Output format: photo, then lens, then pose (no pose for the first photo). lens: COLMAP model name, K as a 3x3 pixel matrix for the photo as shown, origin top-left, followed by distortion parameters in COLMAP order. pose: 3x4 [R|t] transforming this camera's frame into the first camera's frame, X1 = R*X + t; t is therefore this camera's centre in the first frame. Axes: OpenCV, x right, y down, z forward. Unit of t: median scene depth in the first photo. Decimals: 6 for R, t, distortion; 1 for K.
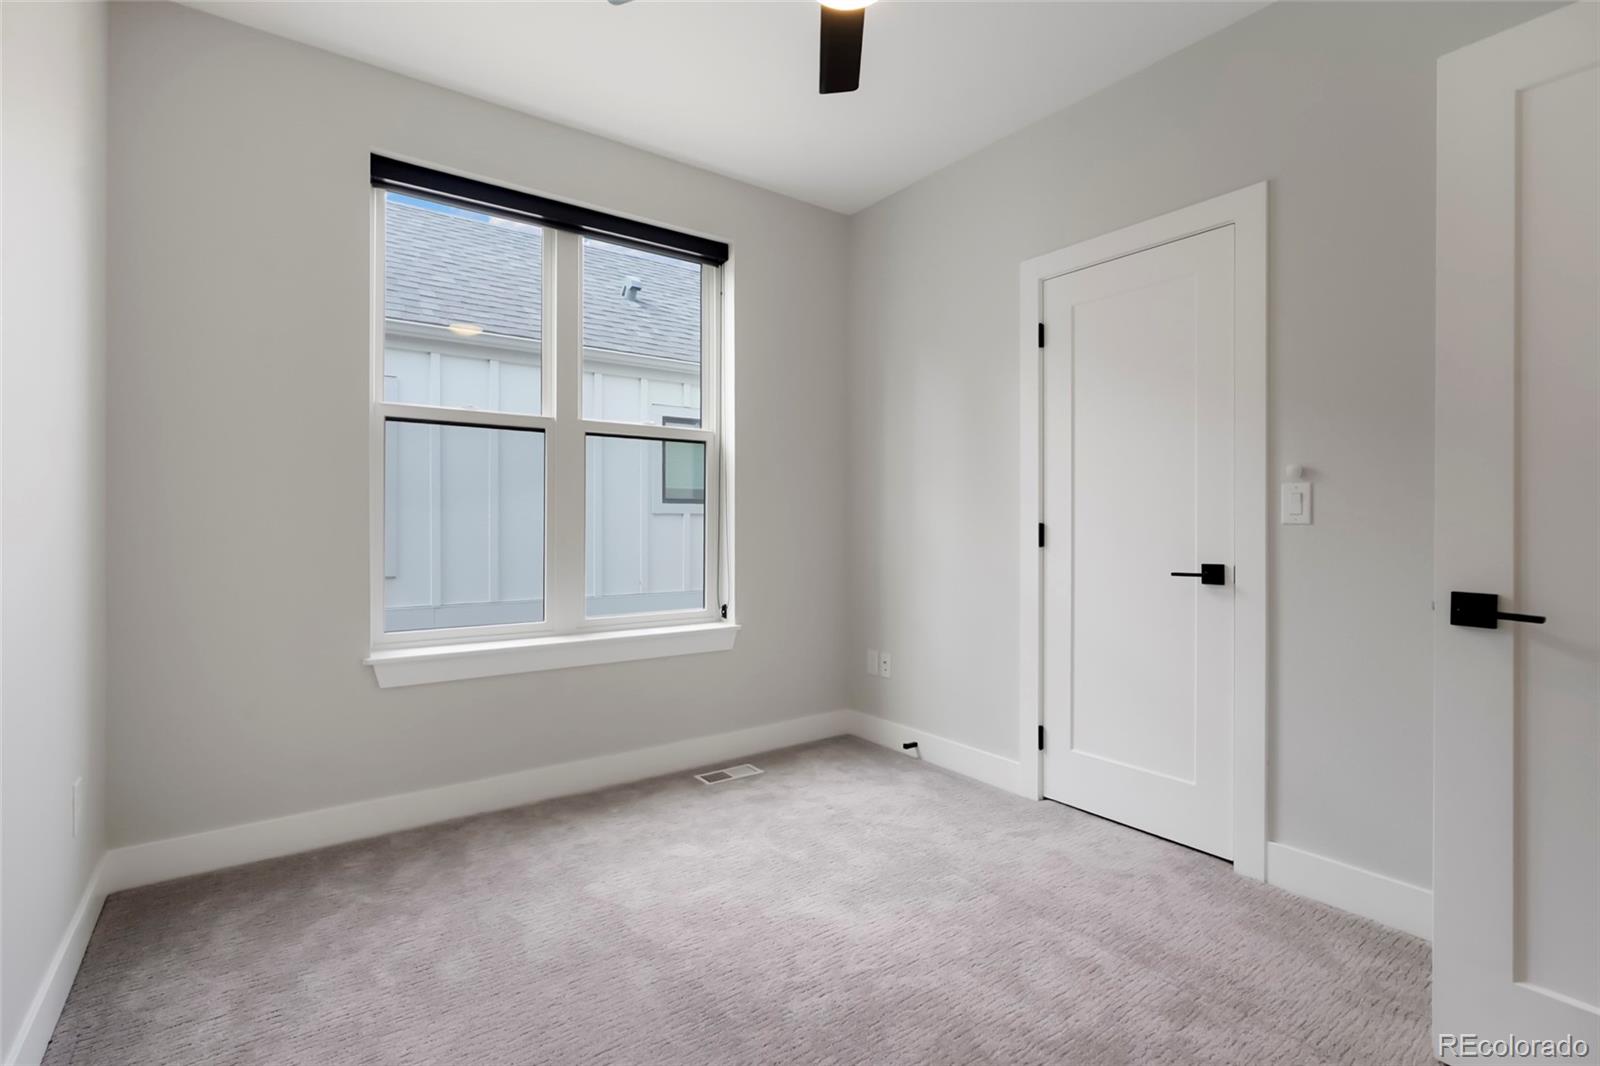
lens RADIAL K [[735.5, 0, 795.2], [0, 735.5, 529.4], [0, 0, 1]] dist [-0.004350, -0.000374]
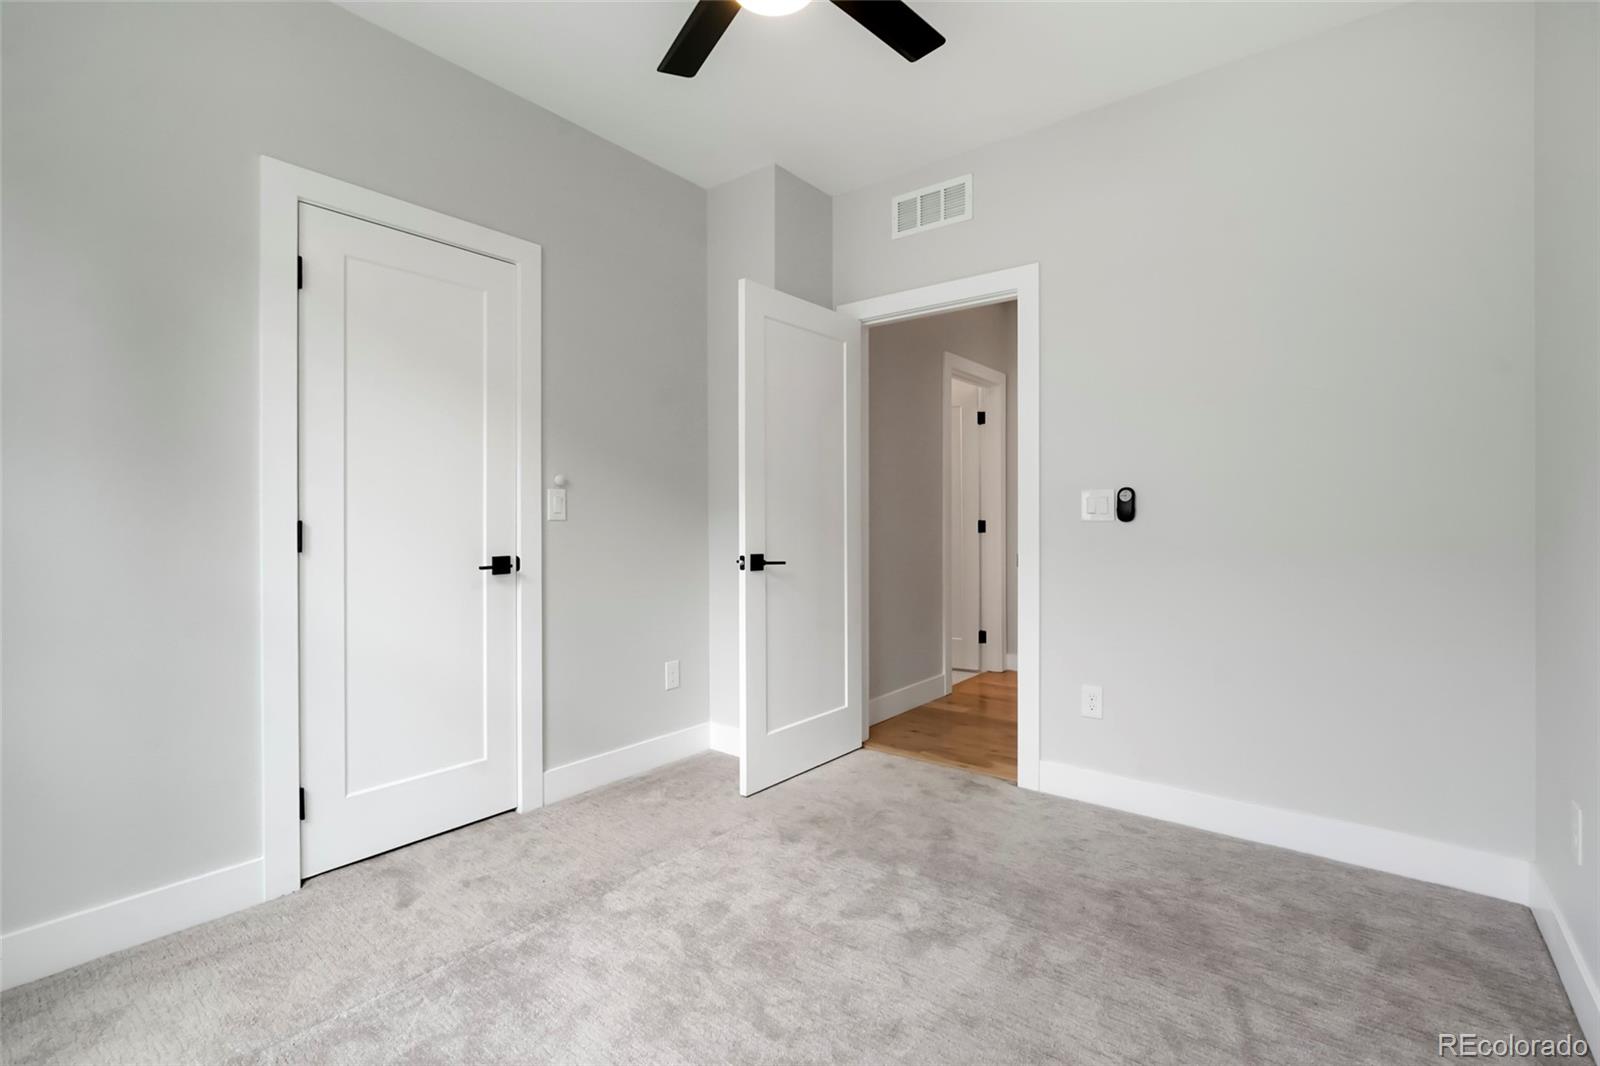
lens RADIAL K [[735.5, 0, 788.4], [0, 735.5, 524.9], [0, 0, 1]] dist [-0.004350, -0.000374]
pose [[-0.257703, -0.012715, 0.966140, -0.640932], [0.009153, 0.999836, 0.015600, -0.014565], [-0.966181, 0.012863, -0.257545, 0.864229]]
